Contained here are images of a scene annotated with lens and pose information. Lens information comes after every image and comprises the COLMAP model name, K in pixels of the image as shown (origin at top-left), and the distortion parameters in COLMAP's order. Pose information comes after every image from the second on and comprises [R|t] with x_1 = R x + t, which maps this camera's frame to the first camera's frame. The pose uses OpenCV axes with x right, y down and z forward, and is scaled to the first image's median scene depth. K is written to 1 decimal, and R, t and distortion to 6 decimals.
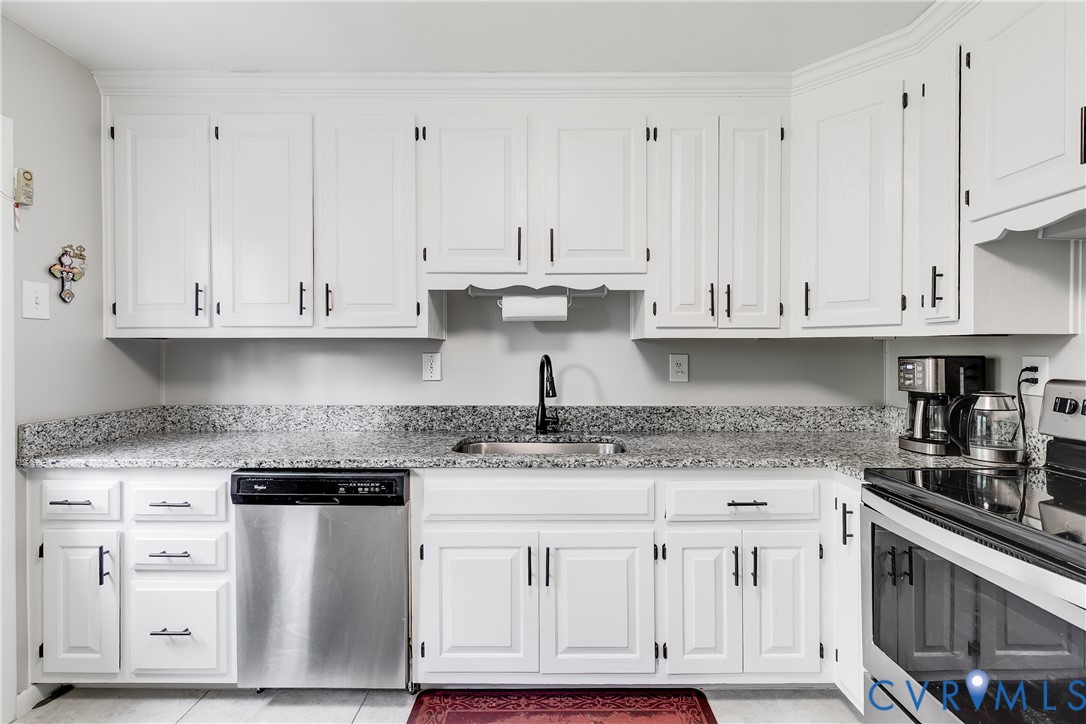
lens RADIAL K [[500.3, 0, 547.7], [0, 500.3, 353.4], [0, 0, 1]] dist [0.012874, -0.001650]
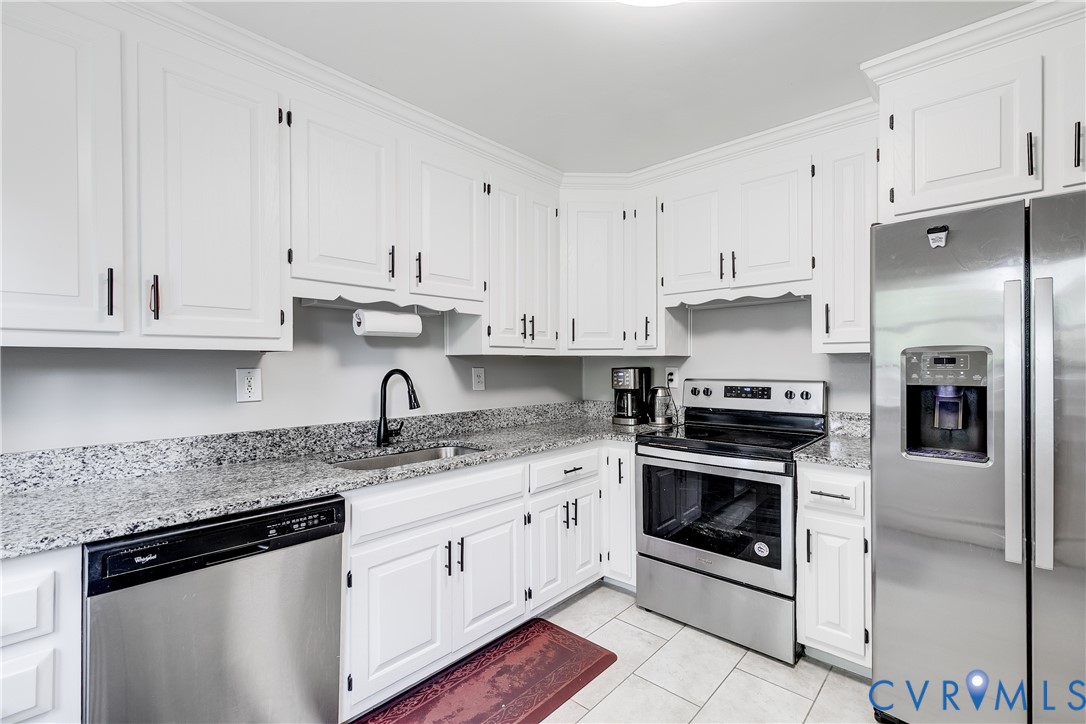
lens RADIAL K [[500.3, 0, 553.8], [0, 500.3, 362.9], [0, 0, 1]] dist [0.012874, -0.001650]
pose [[0.655625, -0.000587, 0.755086, -0.674131], [0.005695, 0.999975, -0.004167, -0.004805], [-0.755065, 0.007032, 0.655612, 0.083033]]
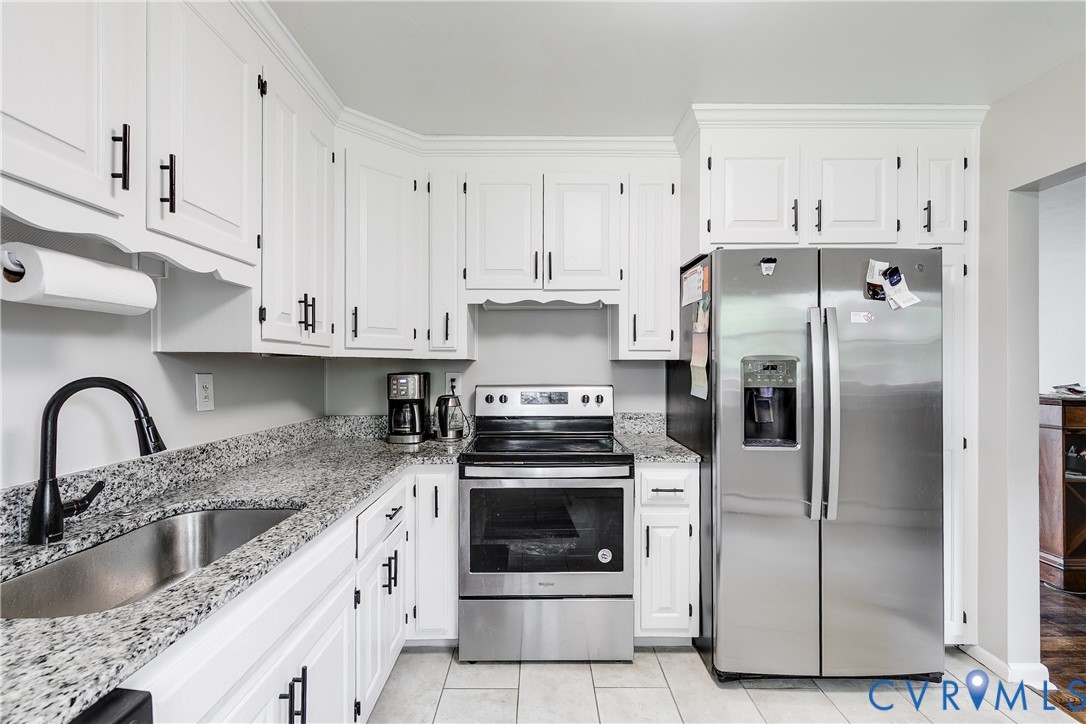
lens RADIAL K [[500.3, 0, 553.8], [0, 500.3, 366.6], [0, 0, 1]] dist [0.012874, -0.001650]
pose [[-0.033493, 0.002710, 0.999435, -0.630109], [0.001151, 0.999996, -0.002673, -0.007768], [-0.999438, 0.001061, -0.033496, 0.641193]]
